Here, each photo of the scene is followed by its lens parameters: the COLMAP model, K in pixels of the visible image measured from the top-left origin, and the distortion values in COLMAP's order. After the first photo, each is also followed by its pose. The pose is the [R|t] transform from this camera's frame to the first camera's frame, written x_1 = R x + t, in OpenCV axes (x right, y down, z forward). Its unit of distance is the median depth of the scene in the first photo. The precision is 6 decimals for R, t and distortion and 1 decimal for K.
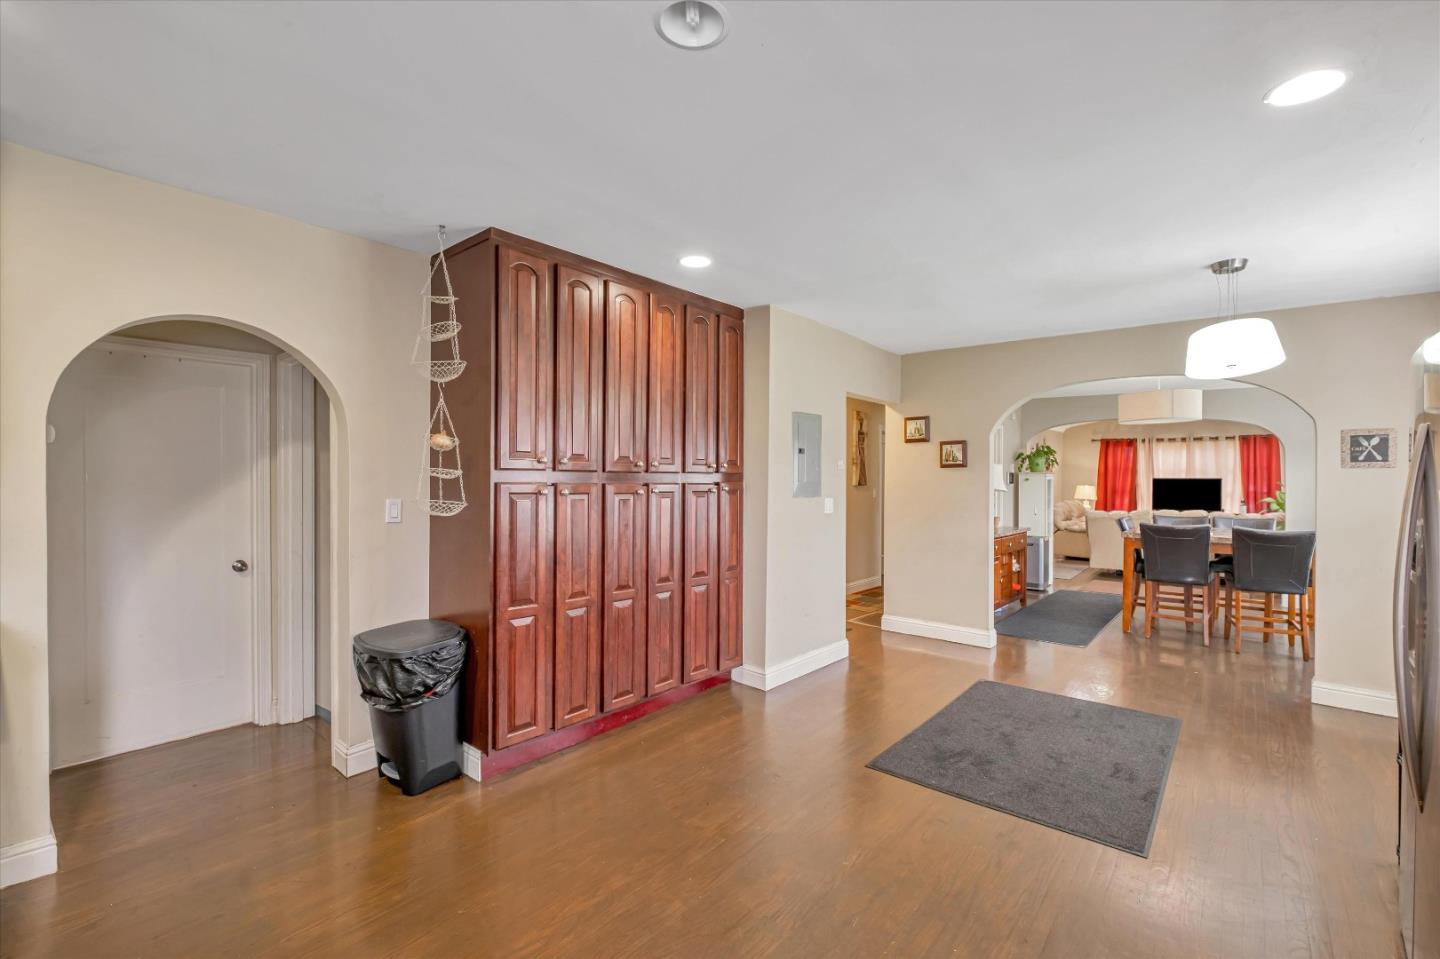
lens RADIAL K [[646.0, 0, 720.0], [0, 646.0, 479.5], [0, 0, 1]] dist [-0.001880, -0.000511]
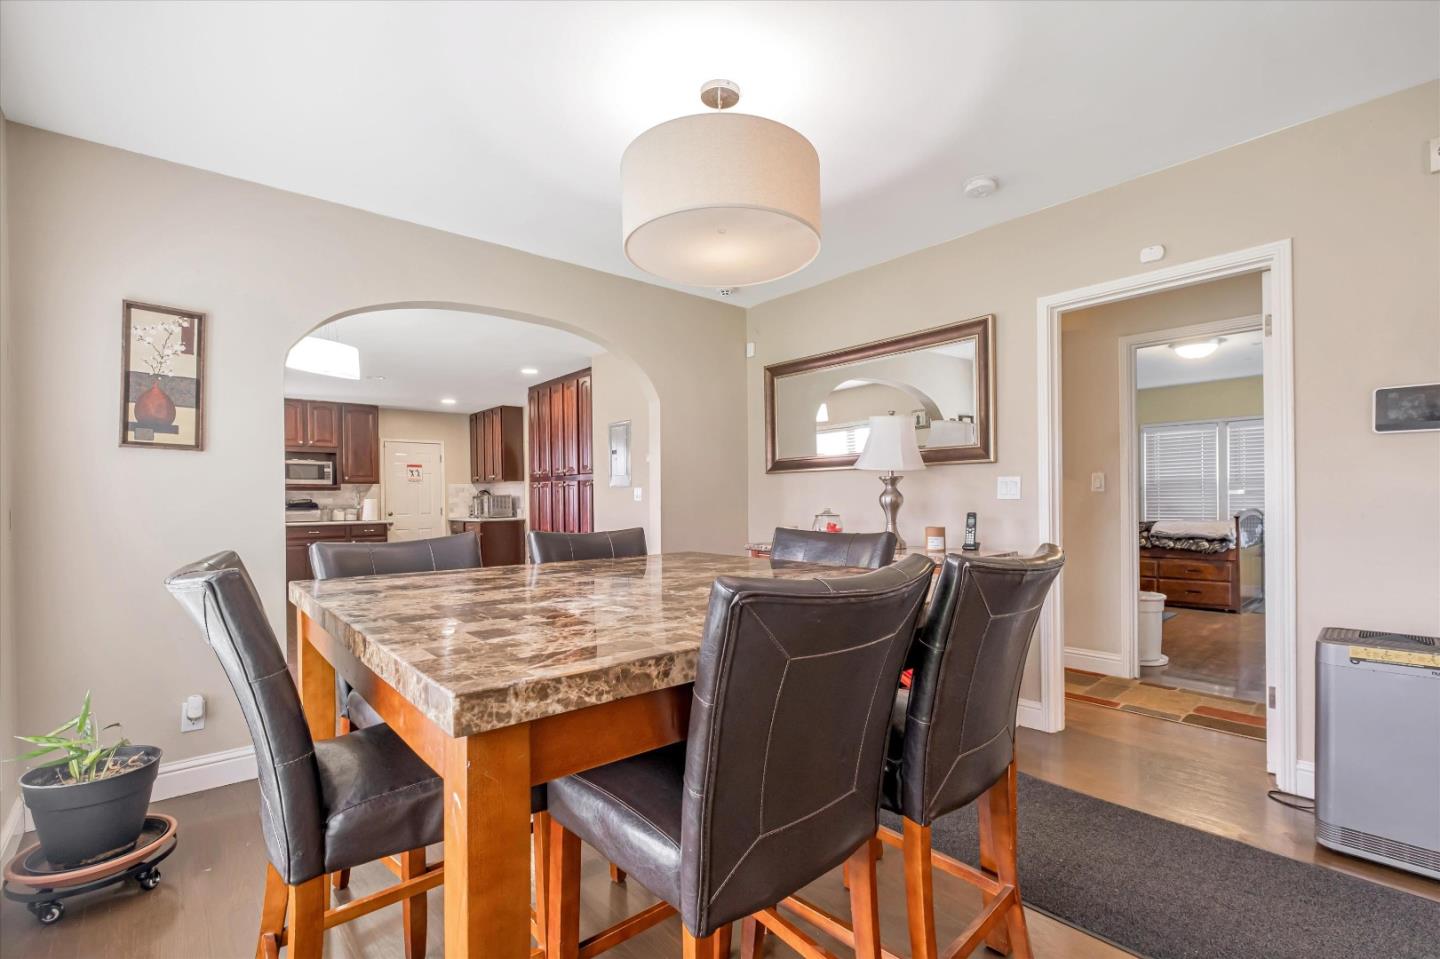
lens RADIAL K [[646.6, 0, 726.8], [0, 646.6, 503.7], [0, 0, 1]] dist [0.000694, -0.000035]
pose [[-0.159856, -0.001740, -0.987139, 0.517490], [0.004044, 0.999989, -0.002417, 0.024271], [0.987132, -0.004379, -0.159847, 0.533583]]
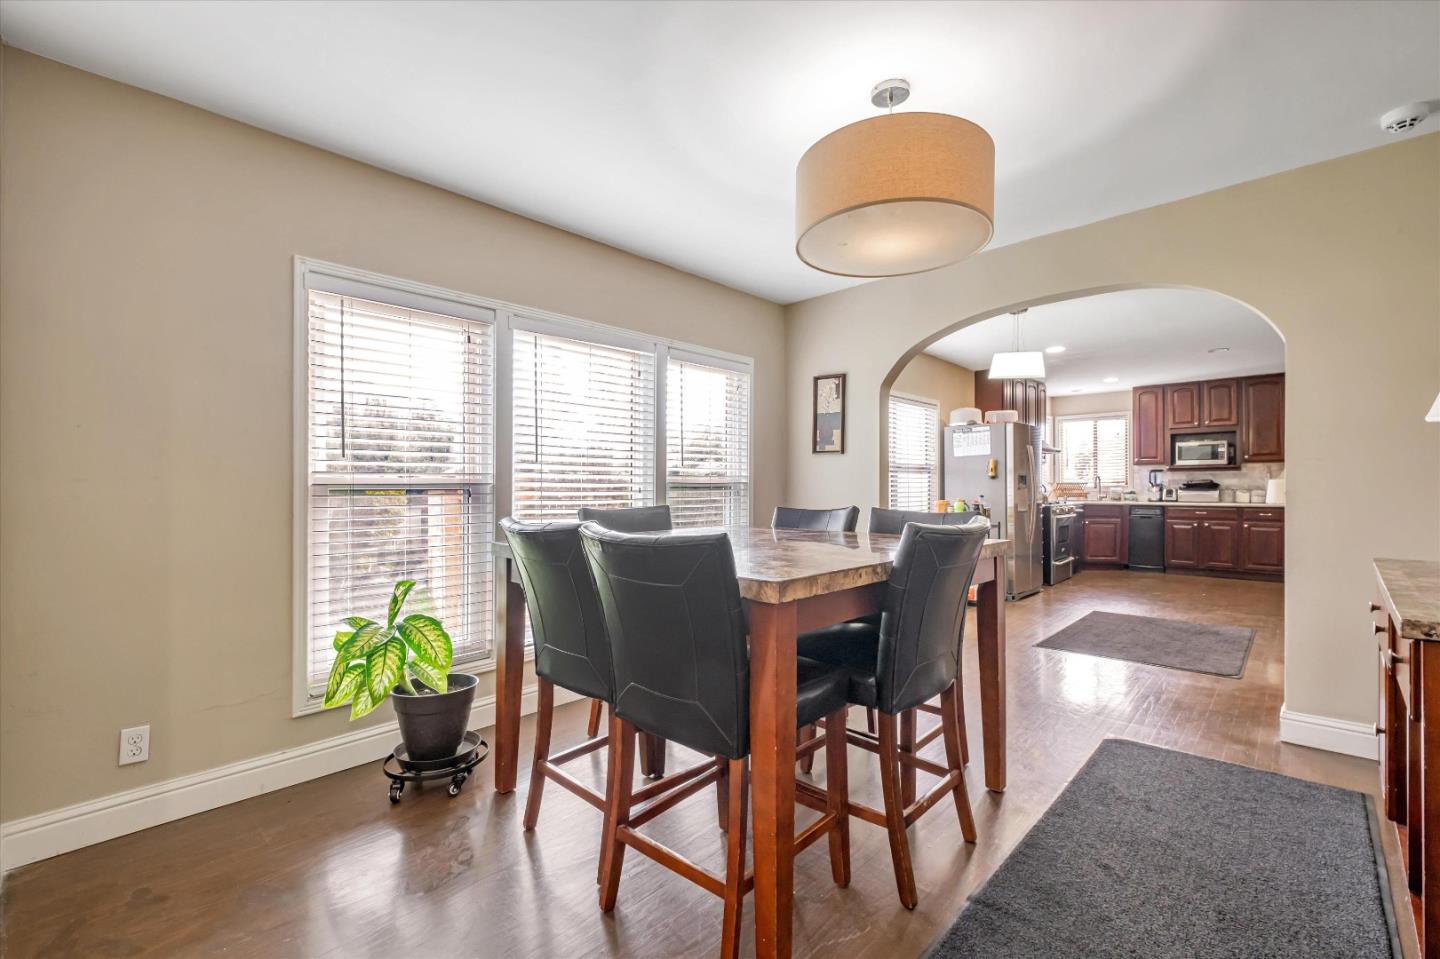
lens RADIAL K [[646.0, 0, 720.0], [0, 646.0, 479.5], [0, 0, 1]] dist [-0.001880, -0.000511]
pose [[-0.998817, -0.007545, 0.048044, 0.388797], [-0.007706, 0.999965, -0.003165, 0.021899], [-0.048019, -0.003531, -0.998840, 0.693909]]
